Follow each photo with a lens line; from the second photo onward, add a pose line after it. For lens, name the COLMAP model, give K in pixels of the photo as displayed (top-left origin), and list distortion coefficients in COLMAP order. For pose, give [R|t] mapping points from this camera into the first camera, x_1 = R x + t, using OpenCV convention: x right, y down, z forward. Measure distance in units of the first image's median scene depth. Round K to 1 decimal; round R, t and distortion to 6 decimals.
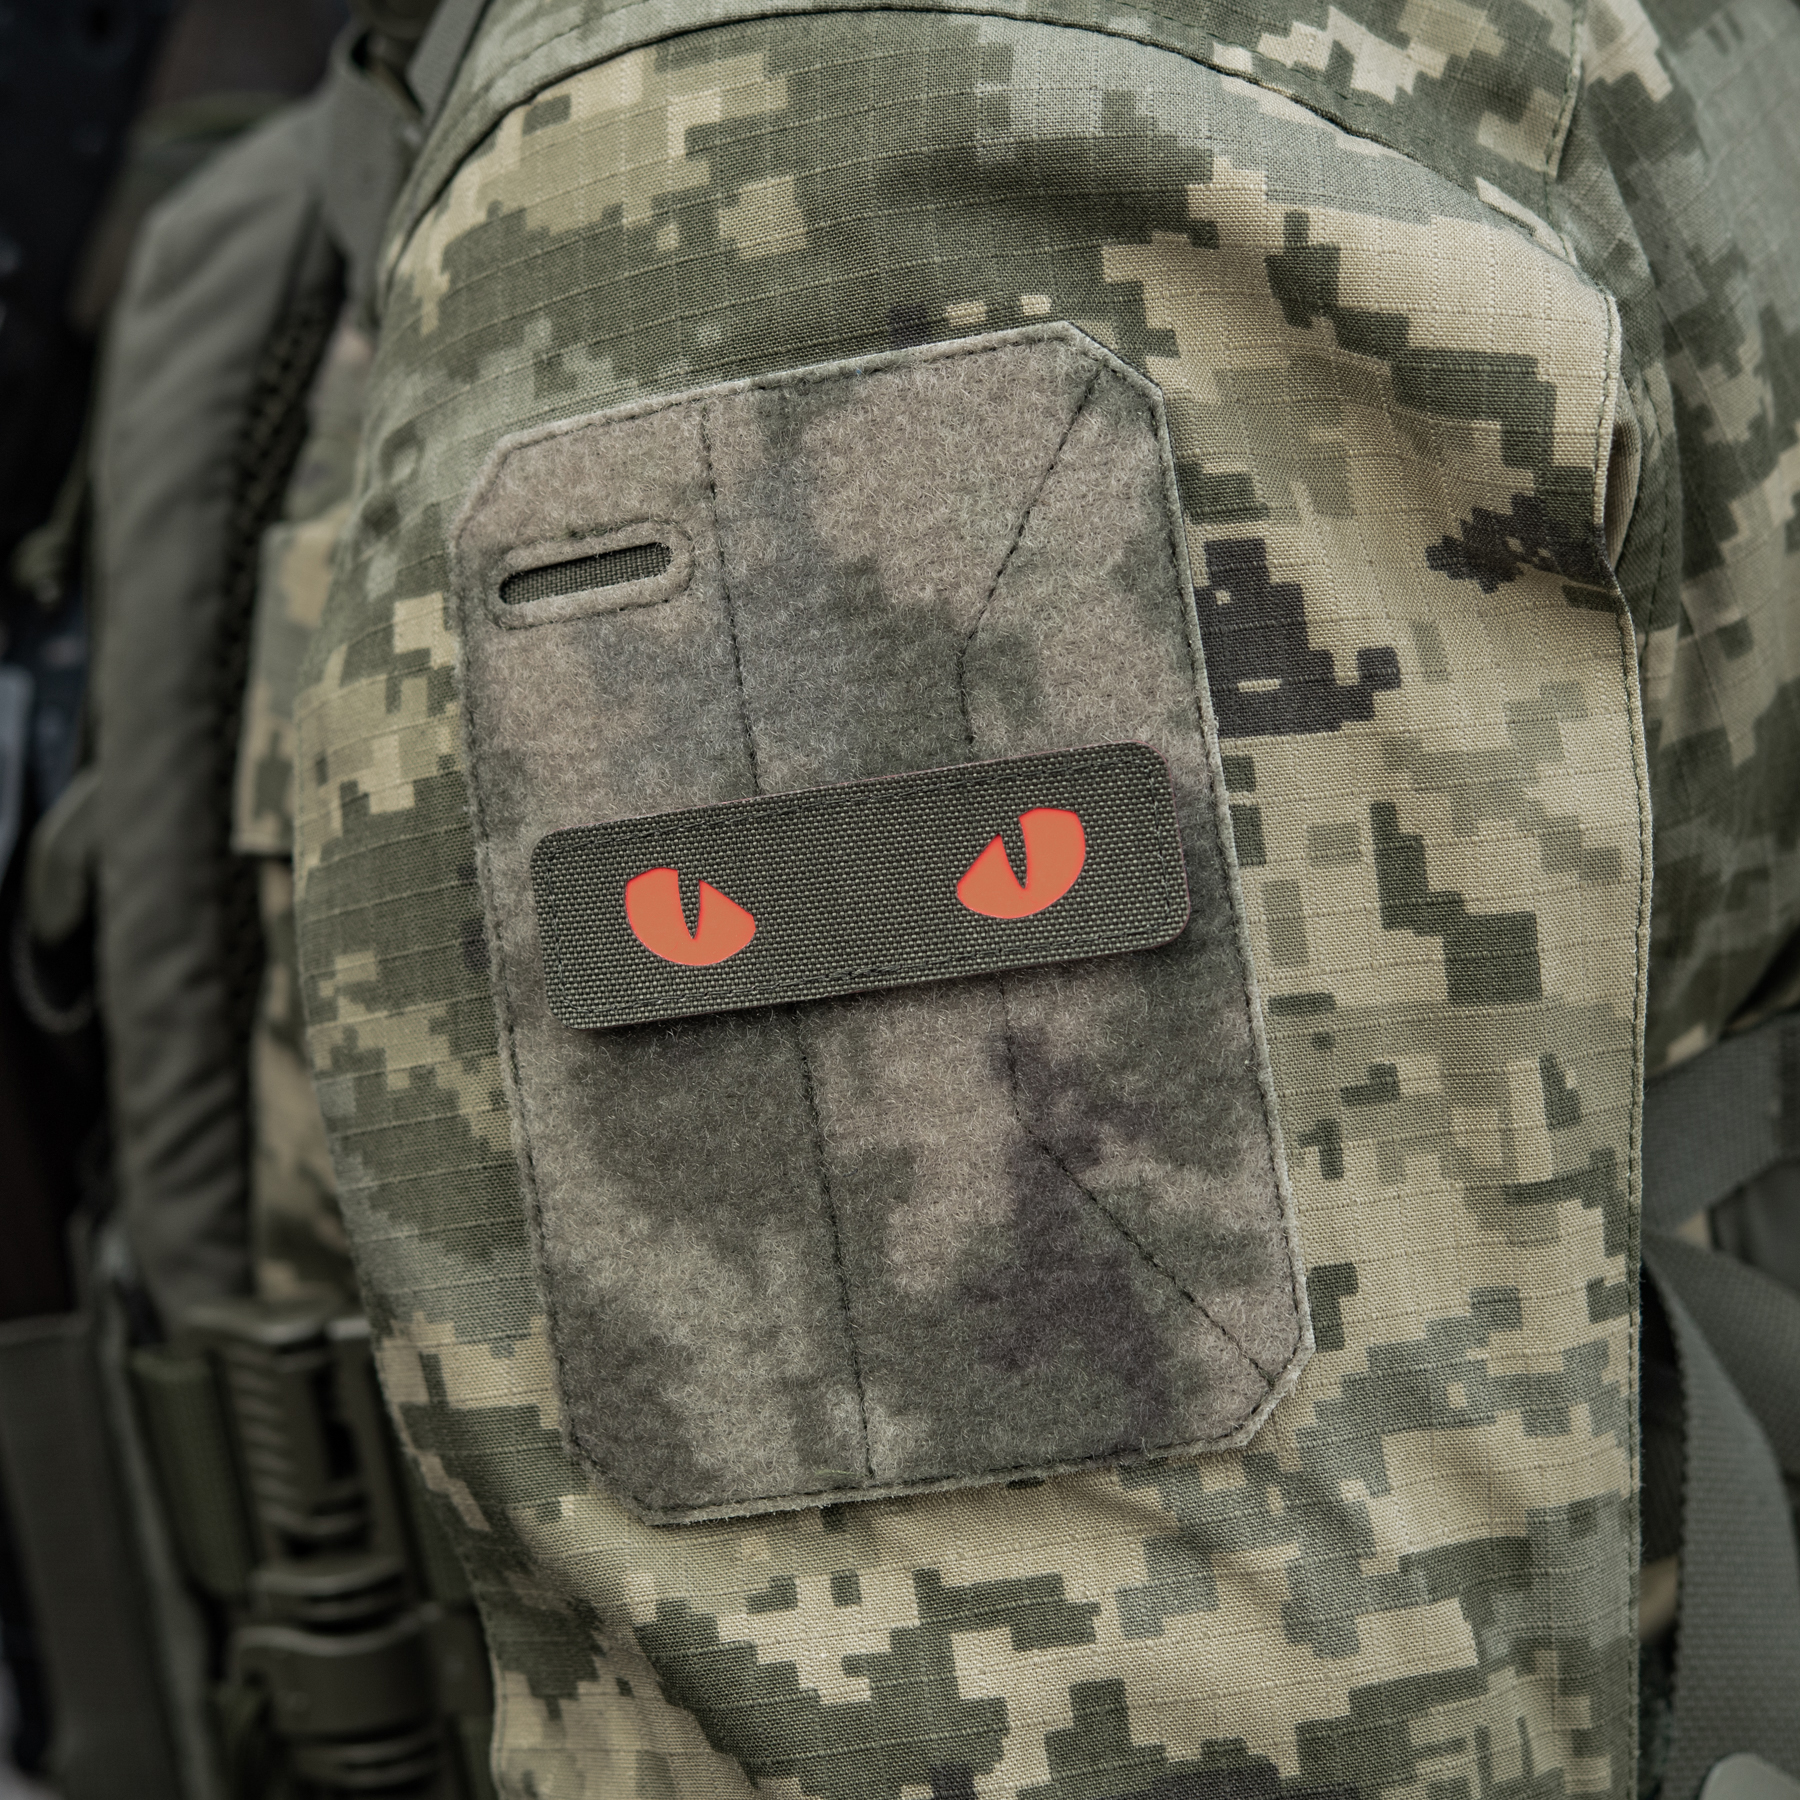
lens RADIAL K [[5214.3, 0, 900.0], [0, 5214.3, 900.0], [0, 0, 1]] dist [0.083588, -0.058243]
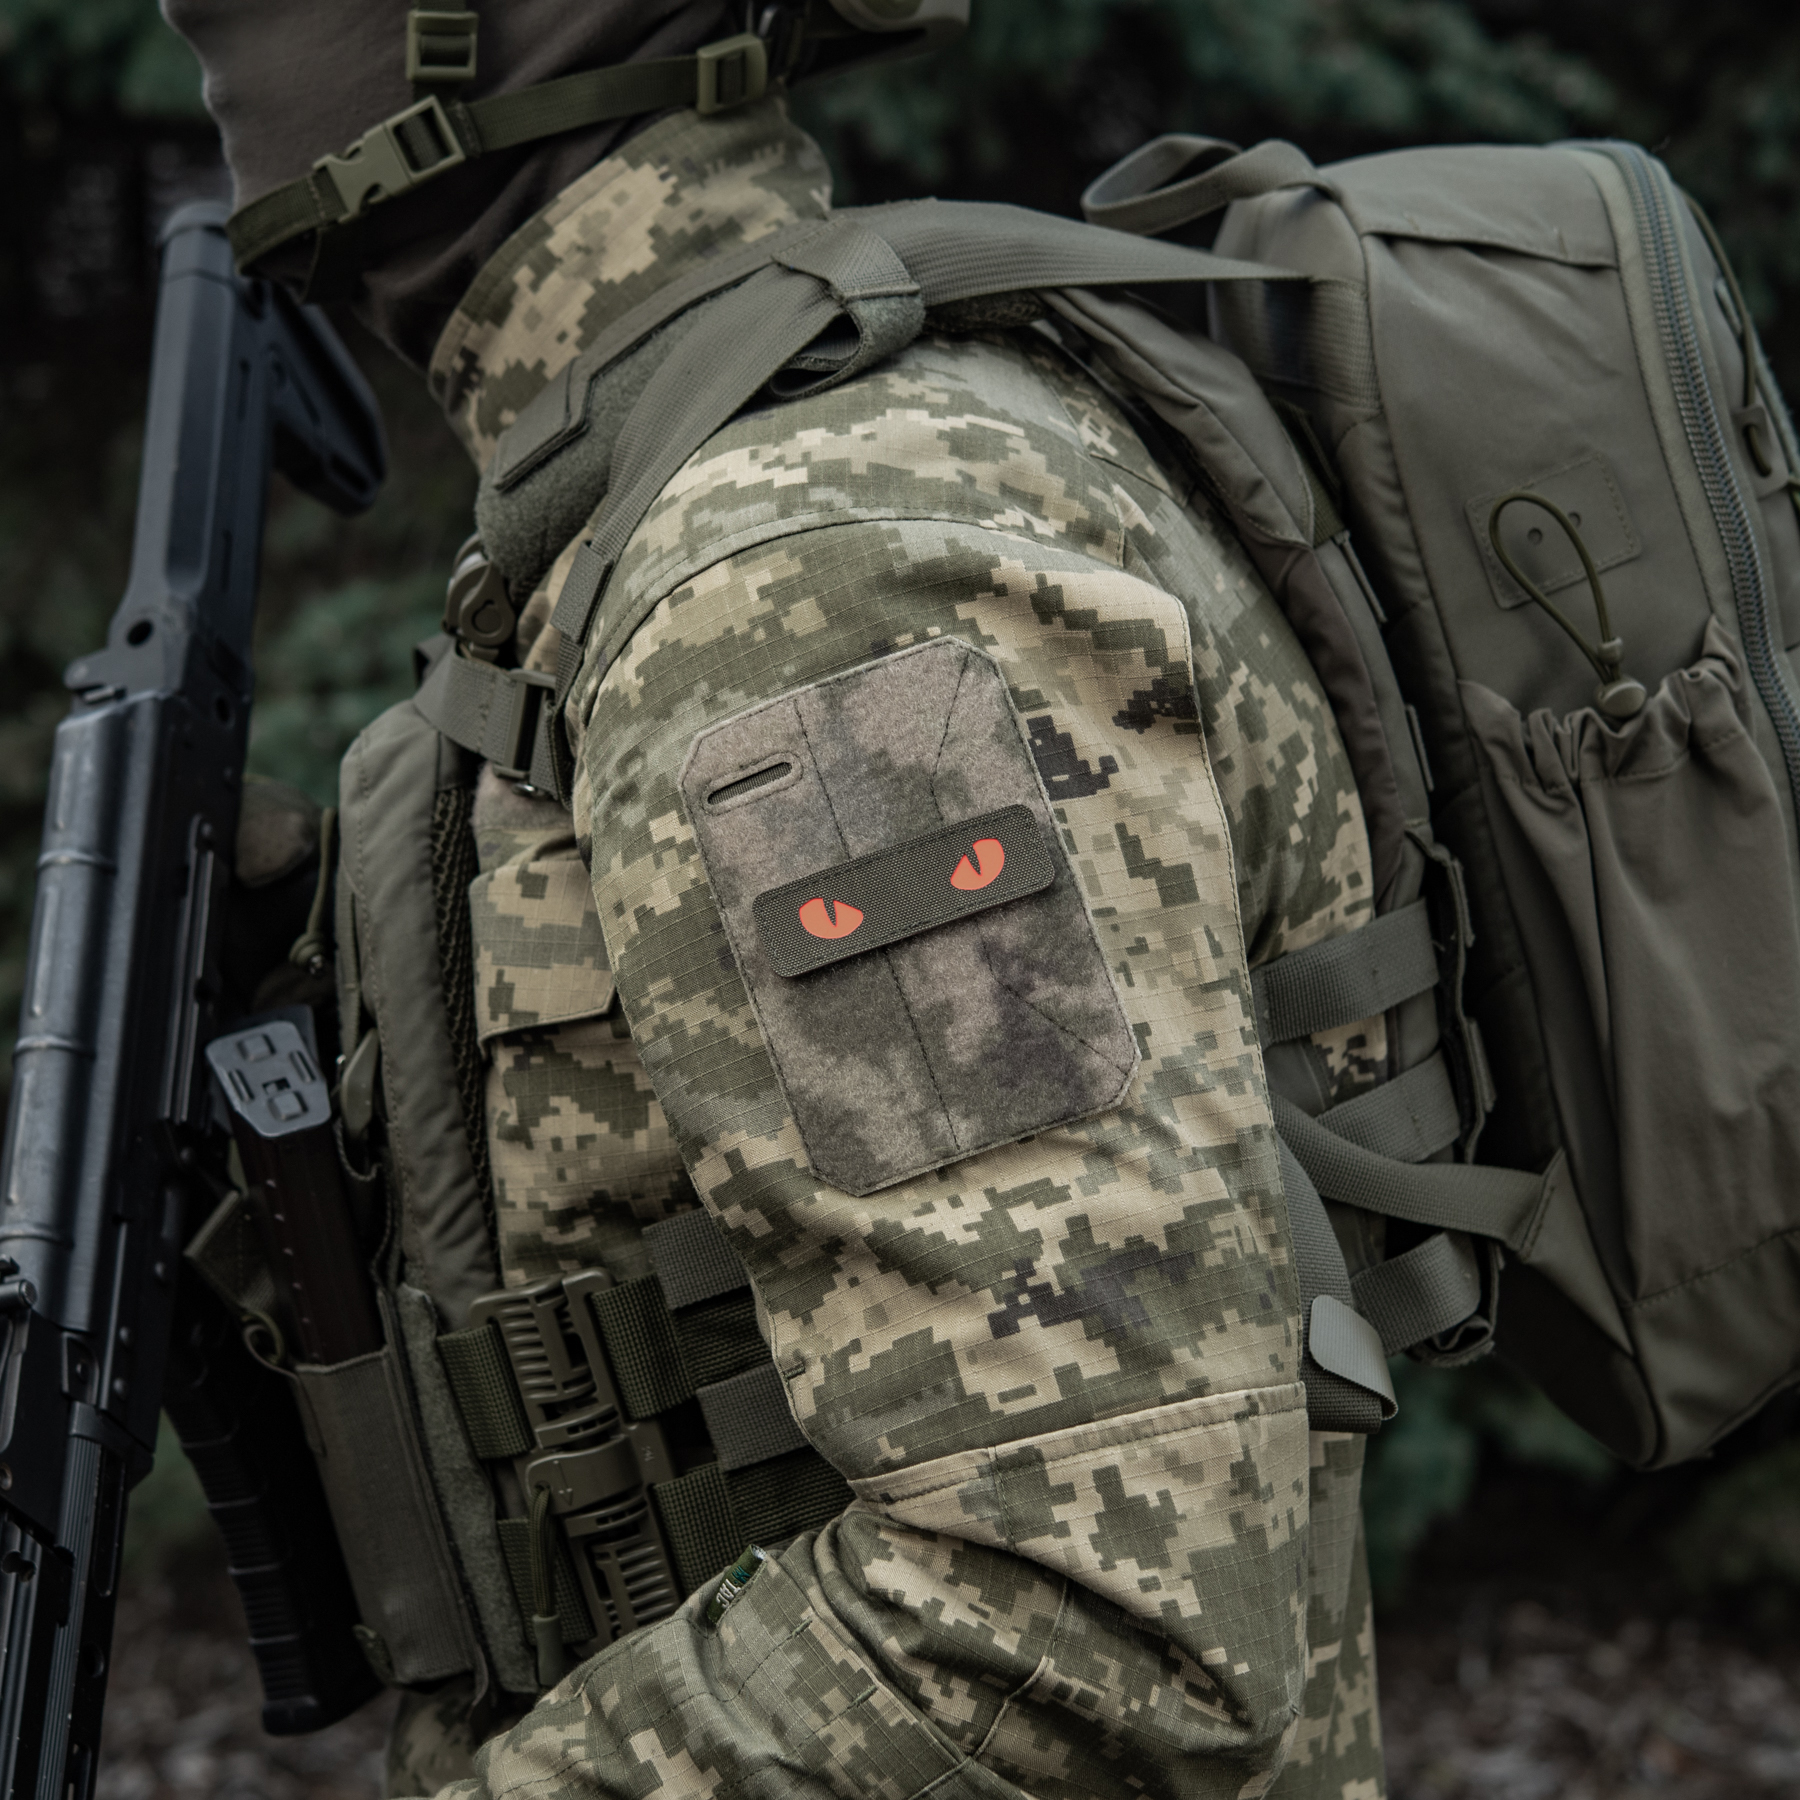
lens RADIAL K [[5011.5, 0, 847.5], [0, 5011.5, 899.0], [0, 0, 1]] dist [0.023397, 0.348319]
pose [[0.962623, -0.139690, 0.232040, -0.529462], [0.186704, 0.962895, -0.194874, 0.414005], [-0.196208, 0.230913, 0.952986, -1.042786]]
